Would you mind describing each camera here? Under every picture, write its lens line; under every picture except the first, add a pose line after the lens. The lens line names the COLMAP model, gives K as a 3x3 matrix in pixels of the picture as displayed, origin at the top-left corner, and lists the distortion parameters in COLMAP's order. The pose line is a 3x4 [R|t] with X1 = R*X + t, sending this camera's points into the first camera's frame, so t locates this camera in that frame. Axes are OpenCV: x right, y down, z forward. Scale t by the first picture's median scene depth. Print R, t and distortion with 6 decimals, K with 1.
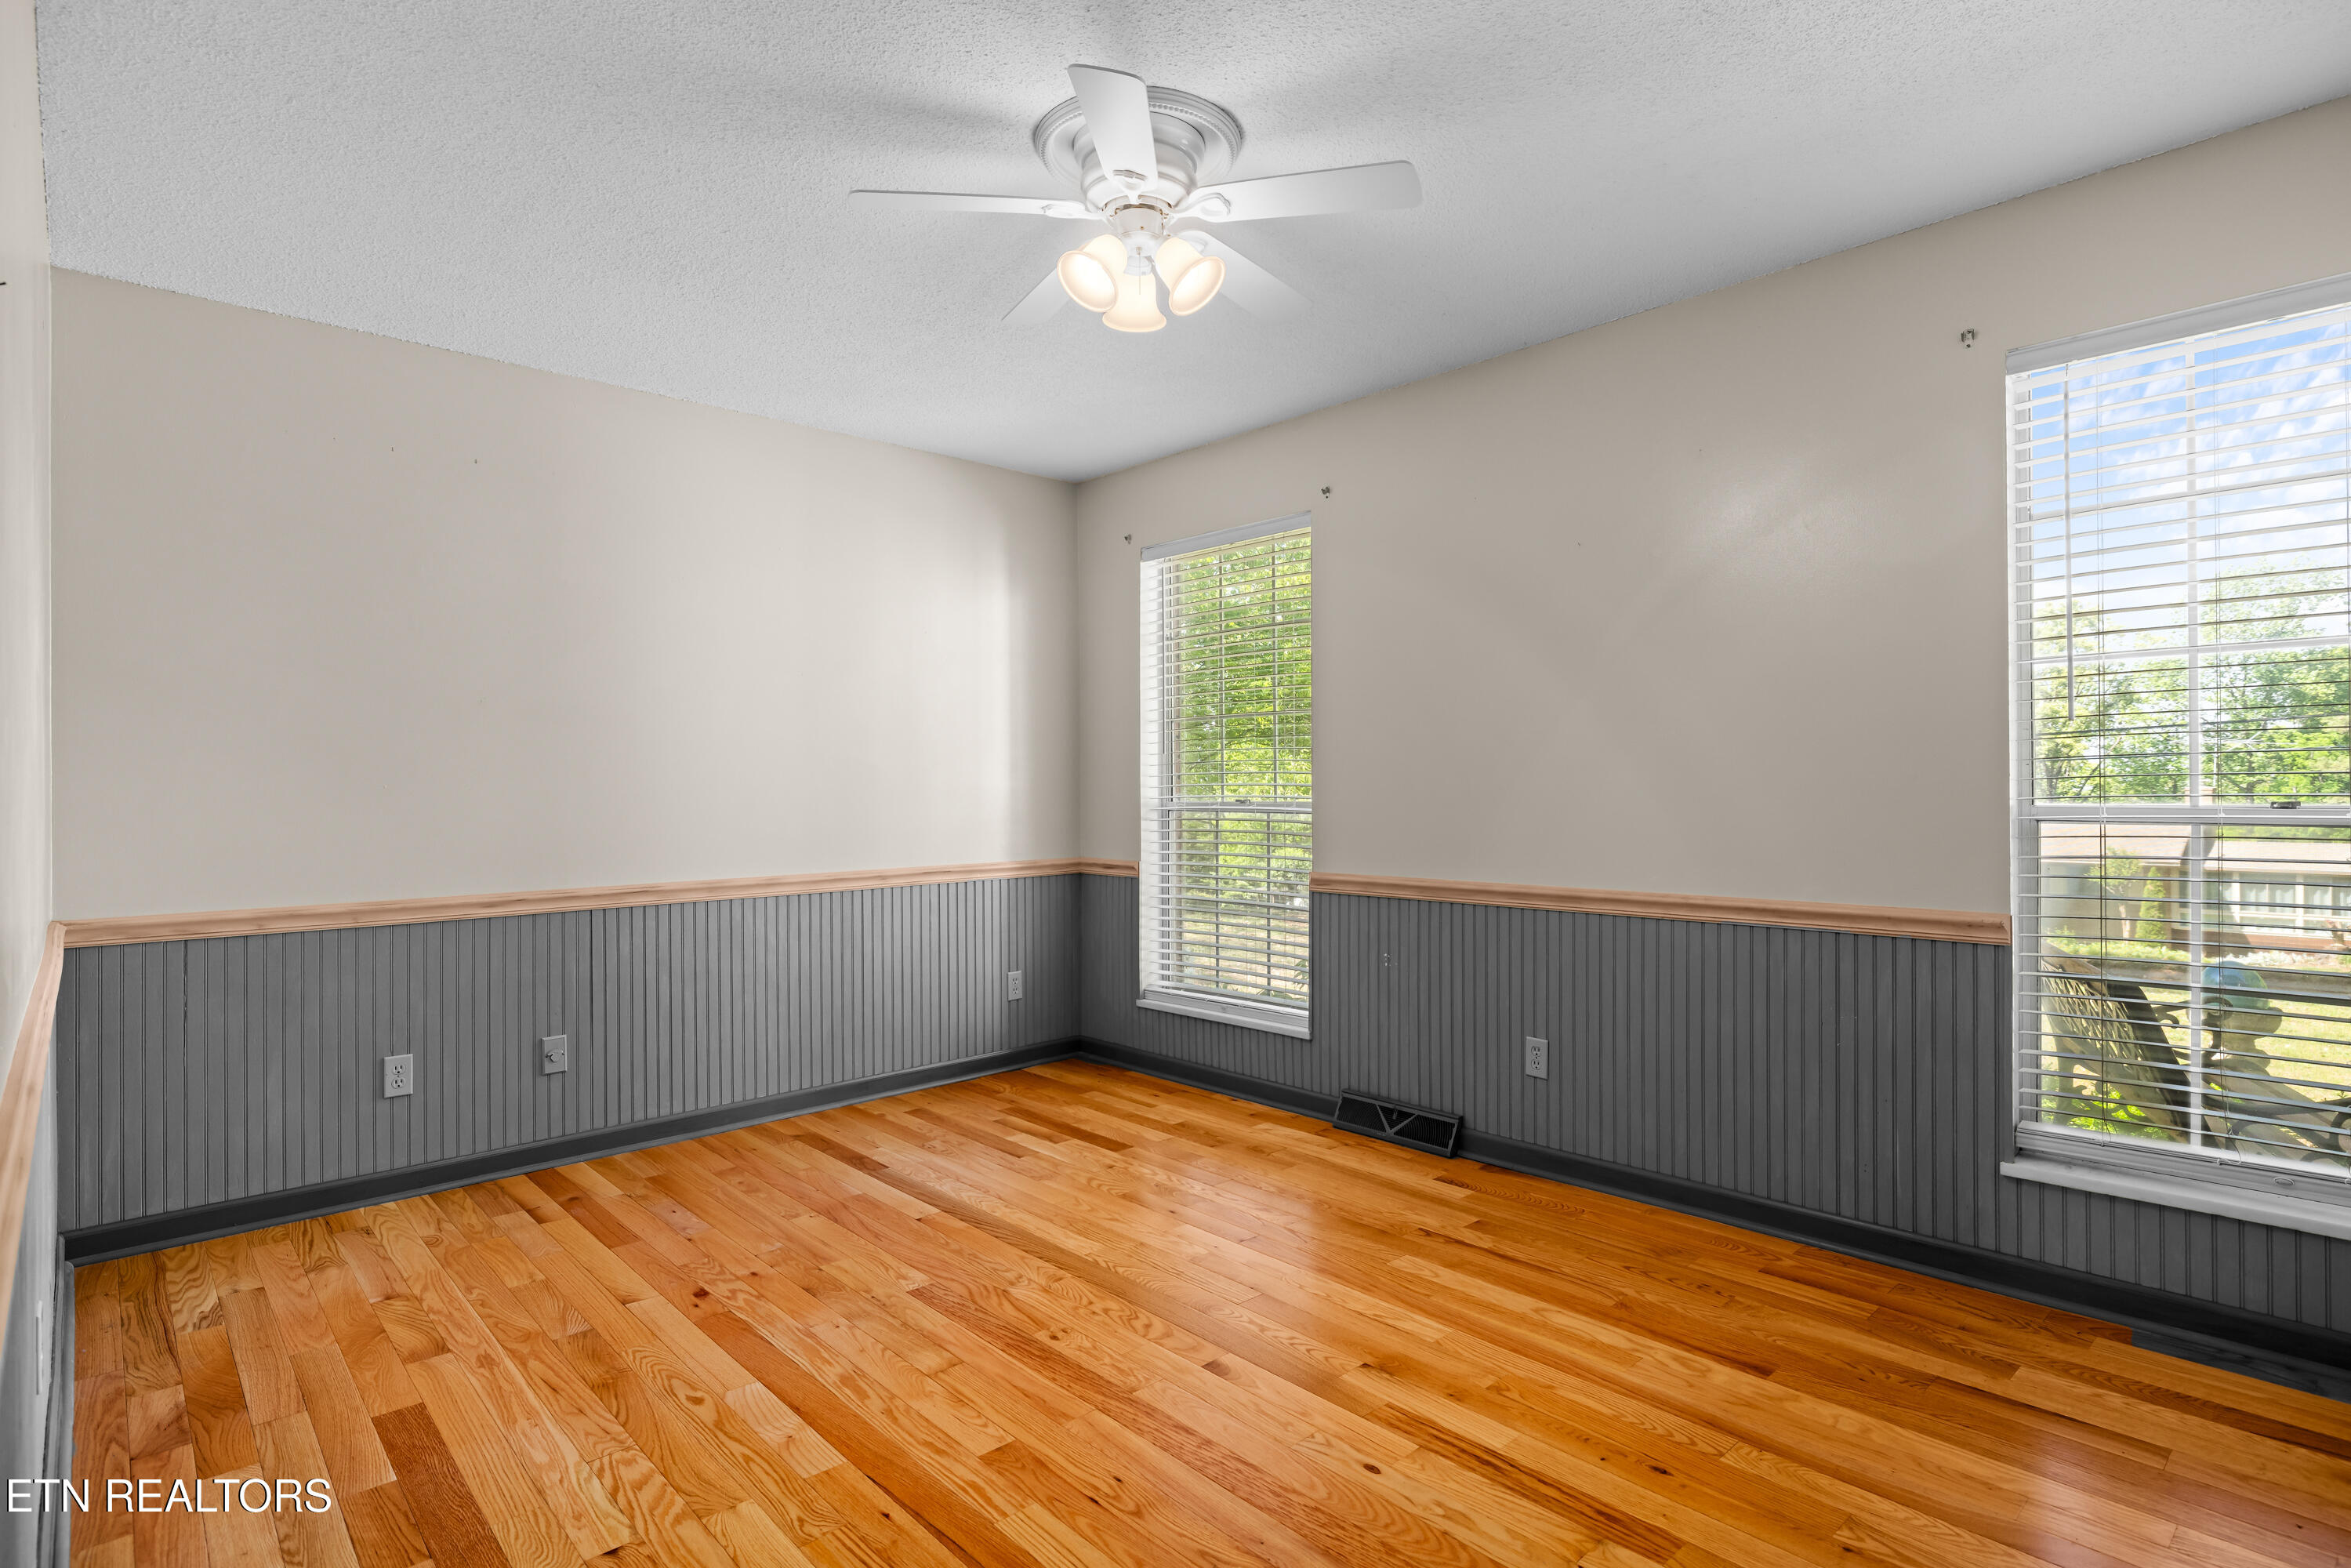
lens RADIAL K [[1215.3, 0, 1175.5], [0, 1215.3, 784.0], [0, 0, 1]] dist [-0.002561, -0.000232]
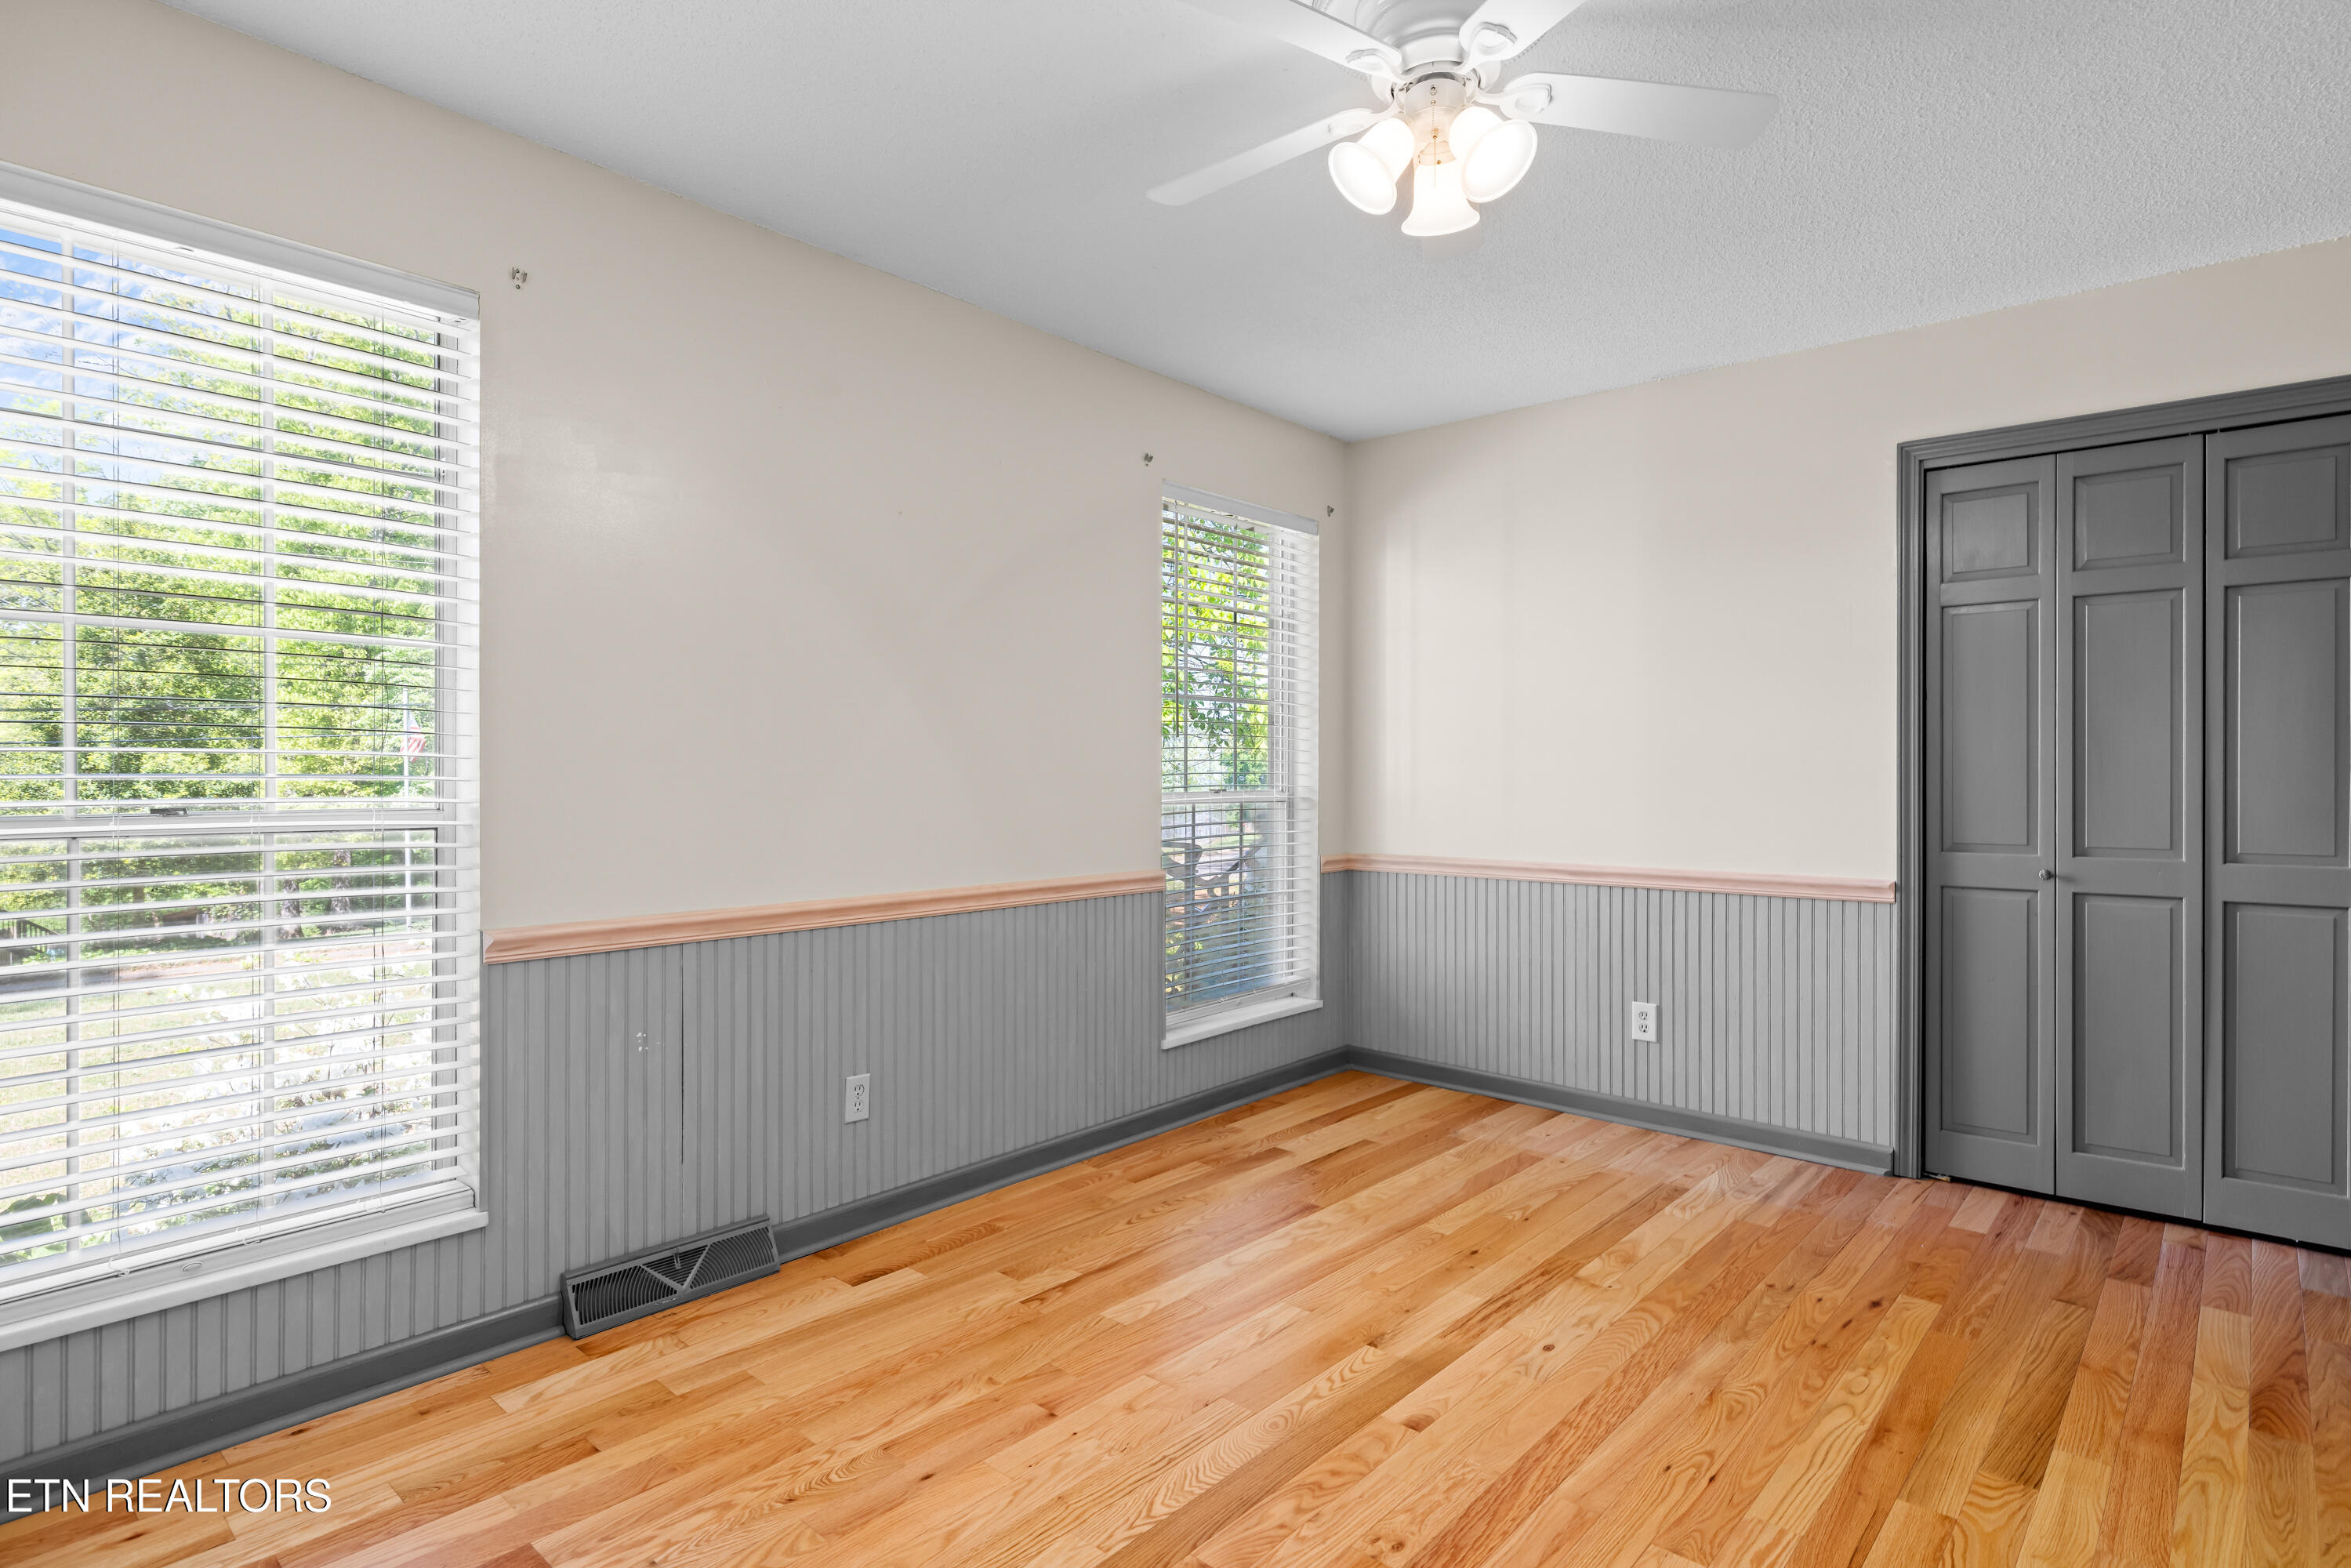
lens RADIAL K [[1215.3, 0, 1175.5], [0, 1215.3, 784.0], [0, 0, 1]] dist [-0.002561, -0.000232]
pose [[-0.114653, -0.001481, 0.993405, -0.656944], [-0.002466, 0.999996, 0.001206, 0.004059], [-0.993403, -0.002312, -0.114656, 1.001743]]
